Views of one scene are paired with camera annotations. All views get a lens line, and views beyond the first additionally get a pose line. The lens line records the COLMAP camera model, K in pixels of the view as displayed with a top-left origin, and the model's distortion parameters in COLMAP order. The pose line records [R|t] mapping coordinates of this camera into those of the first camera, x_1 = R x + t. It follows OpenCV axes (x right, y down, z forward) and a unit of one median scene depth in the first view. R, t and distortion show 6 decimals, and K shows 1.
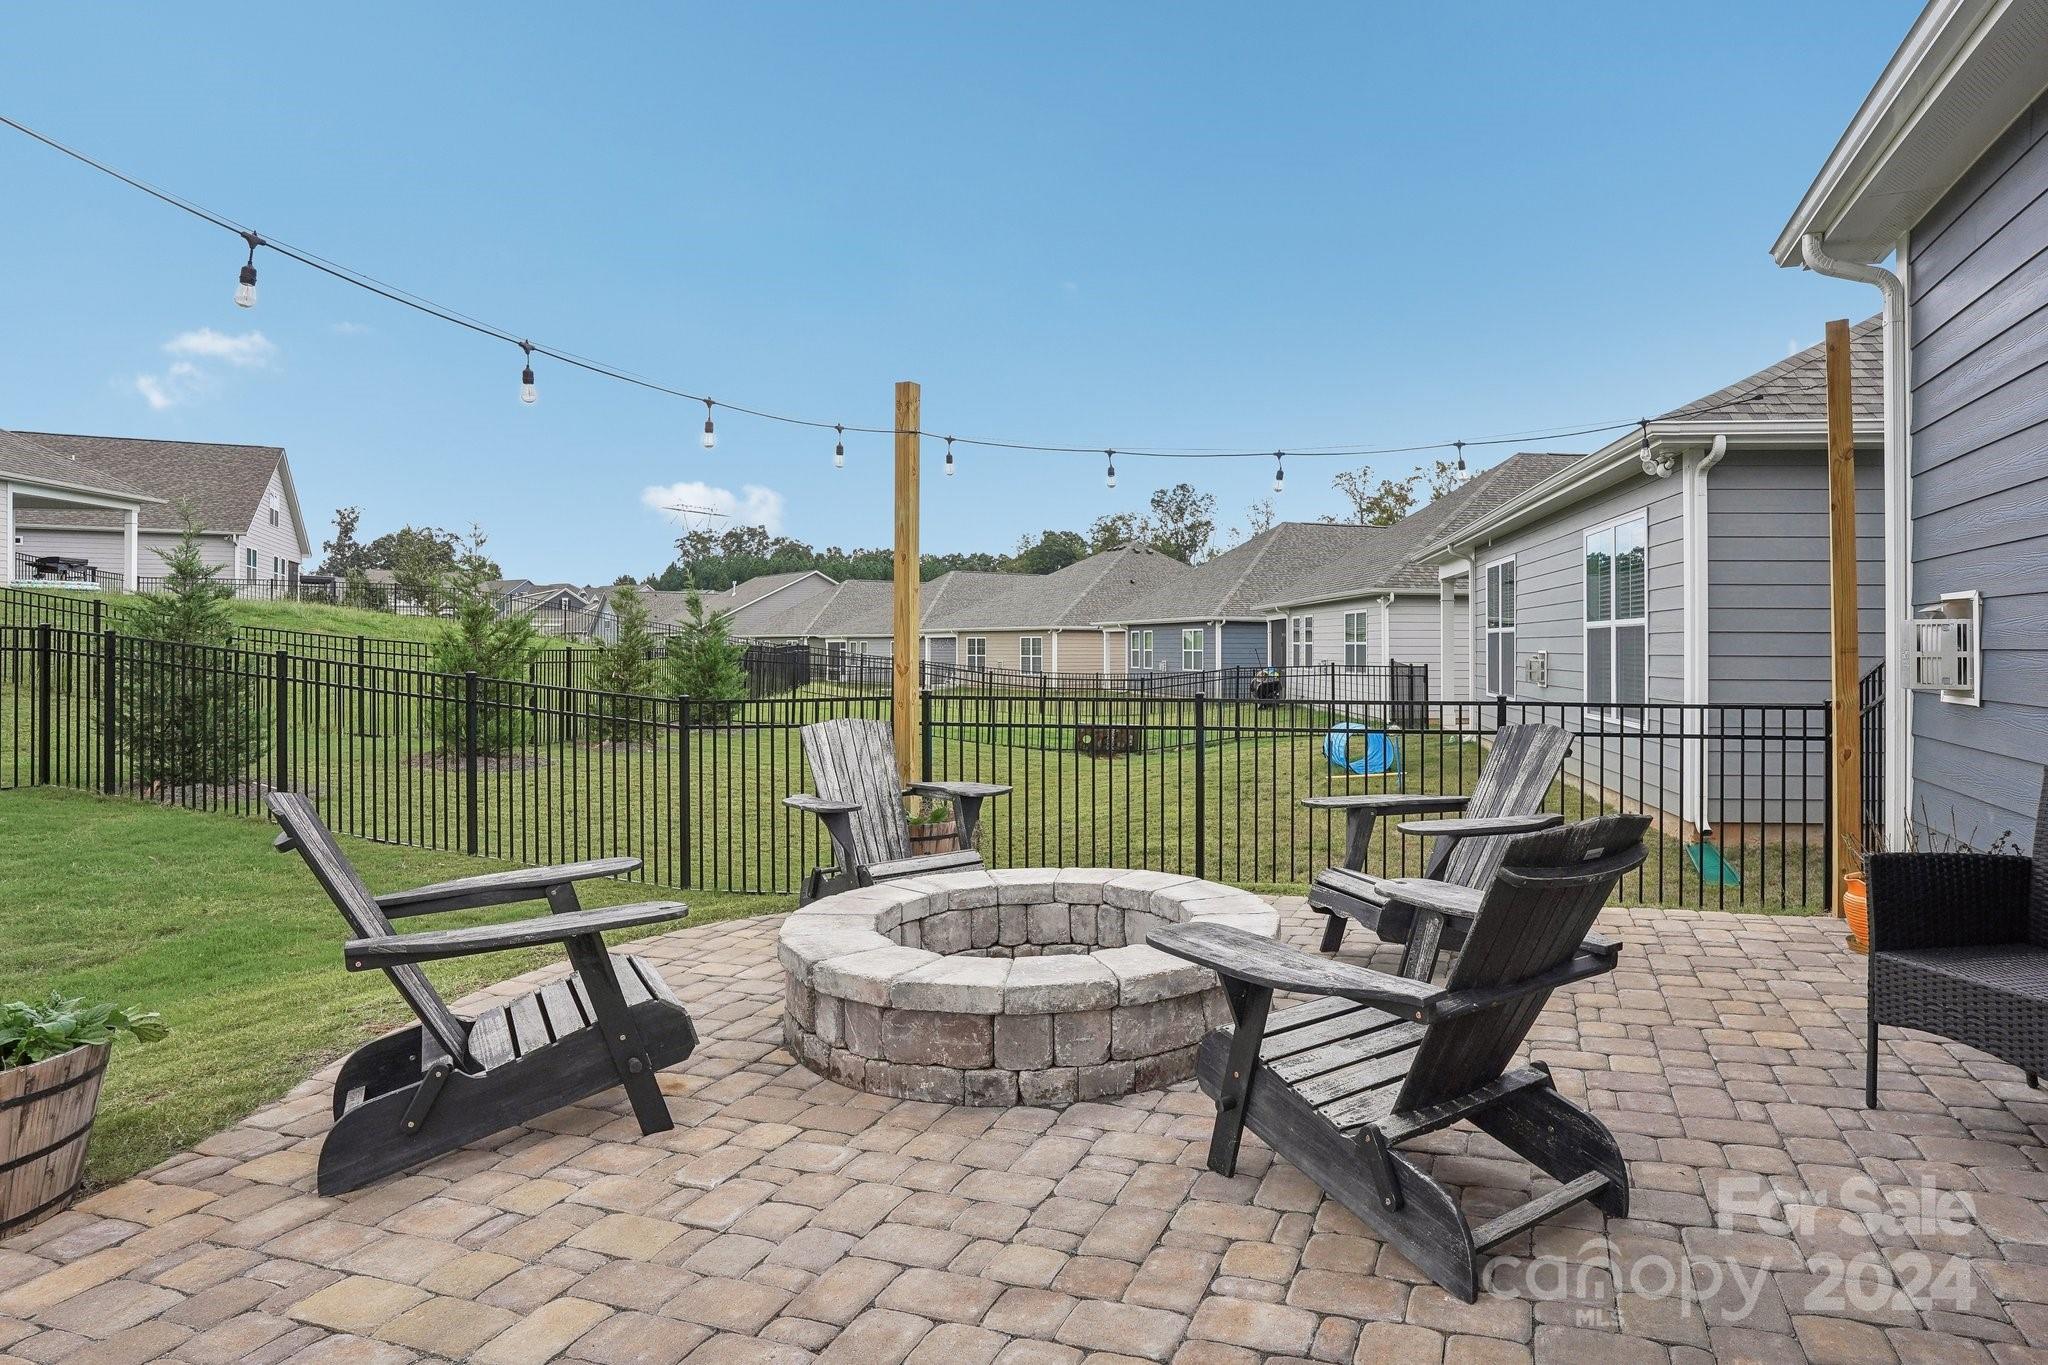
lens RADIAL K [[1048.0, 0, 1083.1], [0, 1048.0, 648.8], [0, 0, 1]] dist [-0.049325, 0.019619]
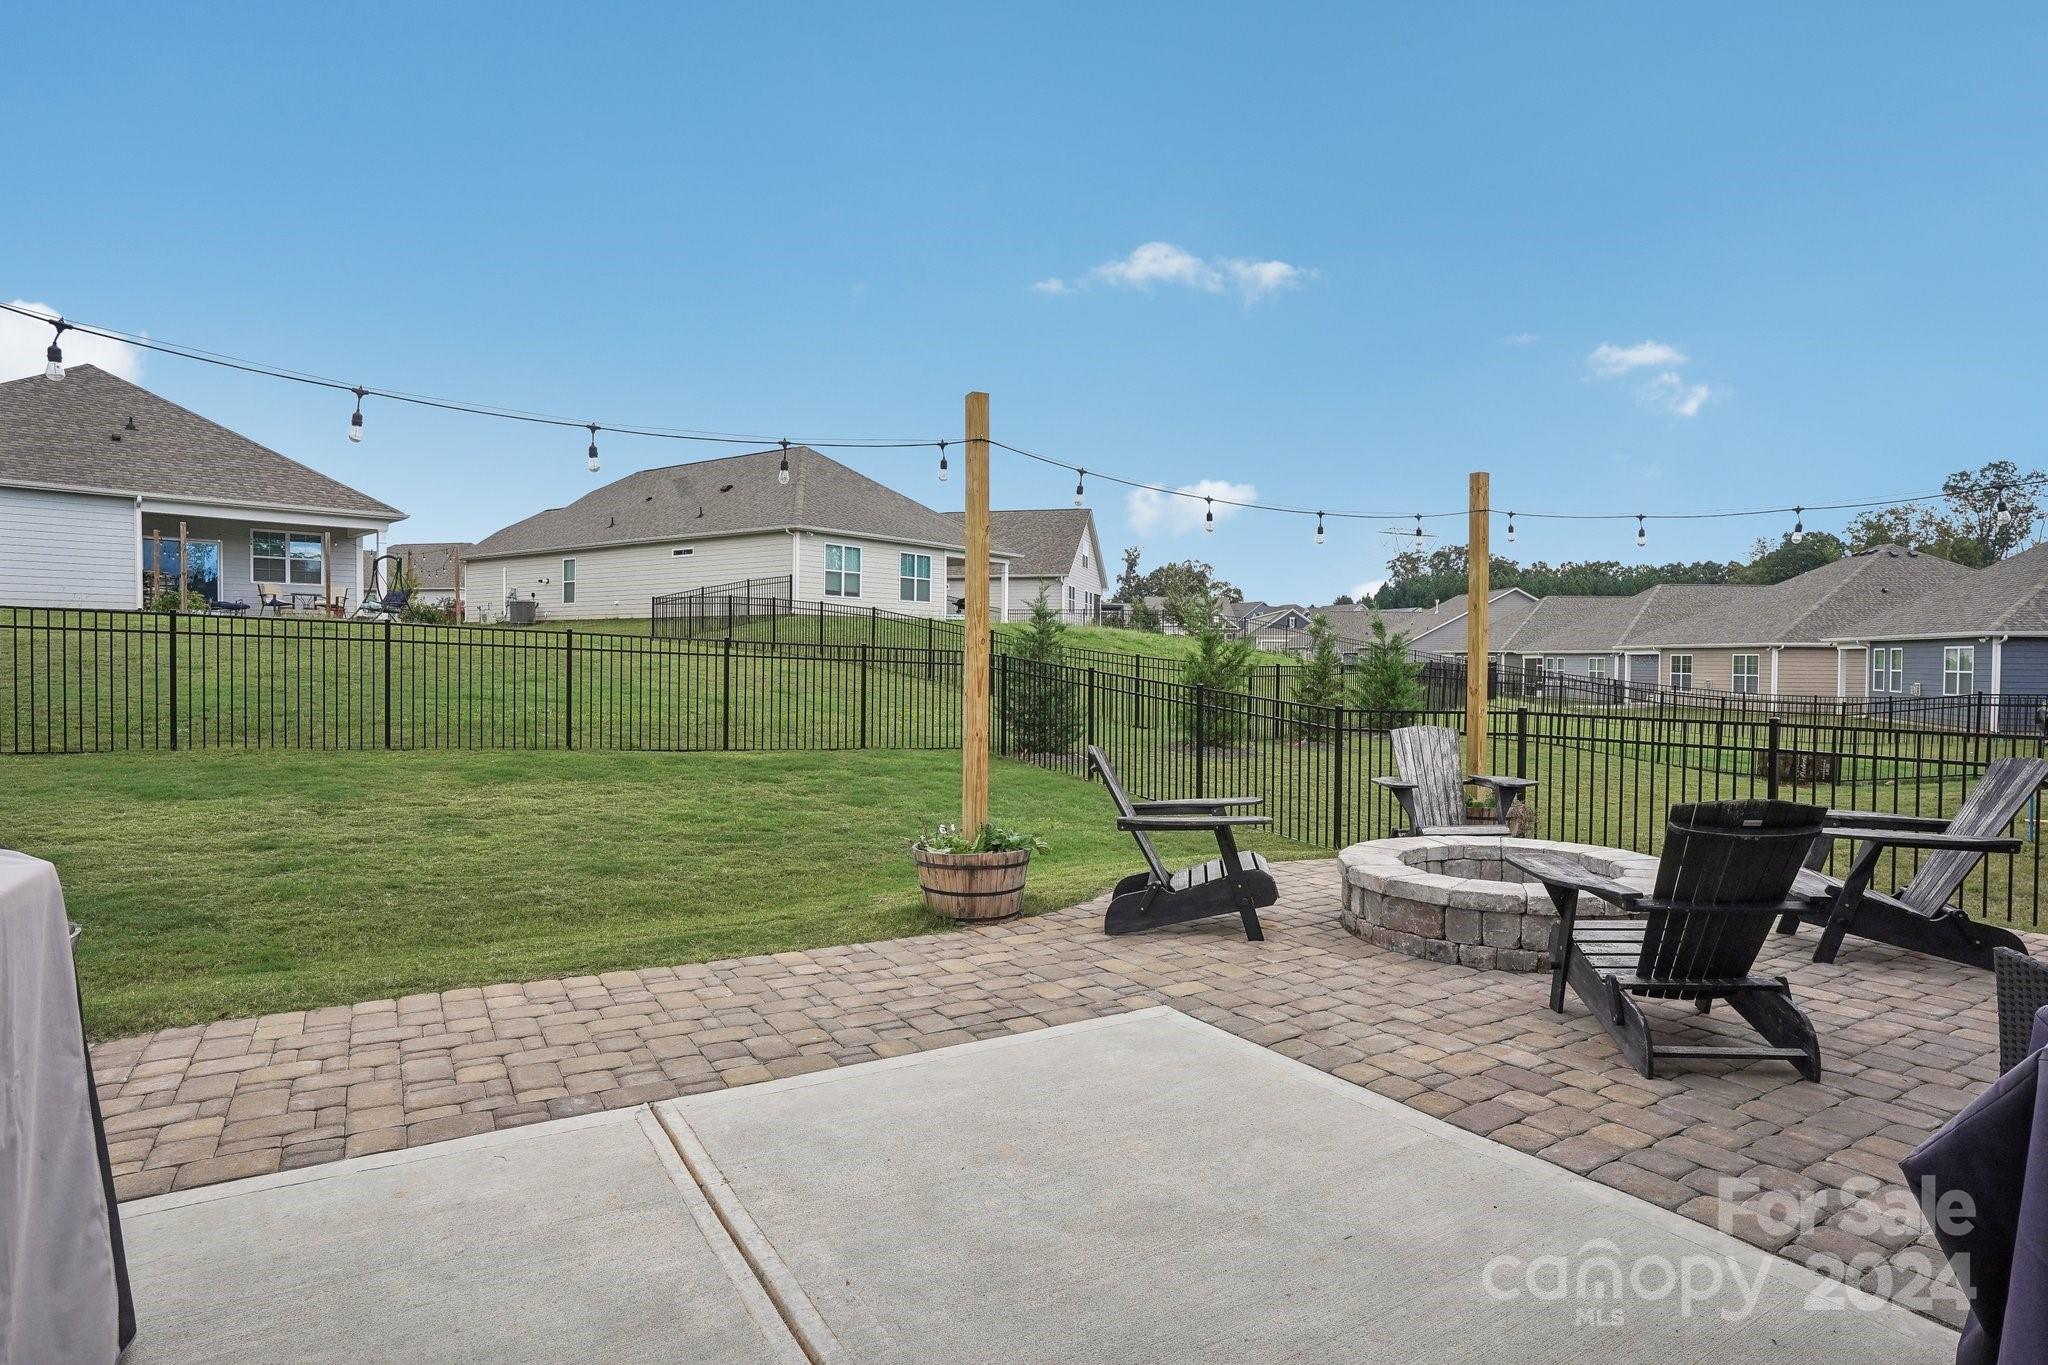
lens RADIAL K [[1108.3, 0, 1018.1], [0, 1108.3, 687.2], [0, 0, 1]] dist [-0.058972, 0.021500]
pose [[0.746888, 0.022406, -0.664572, 0.321097], [-0.004216, 0.999572, 0.028963, -0.022636], [0.664937, -0.018831, 0.746662, -0.420673]]
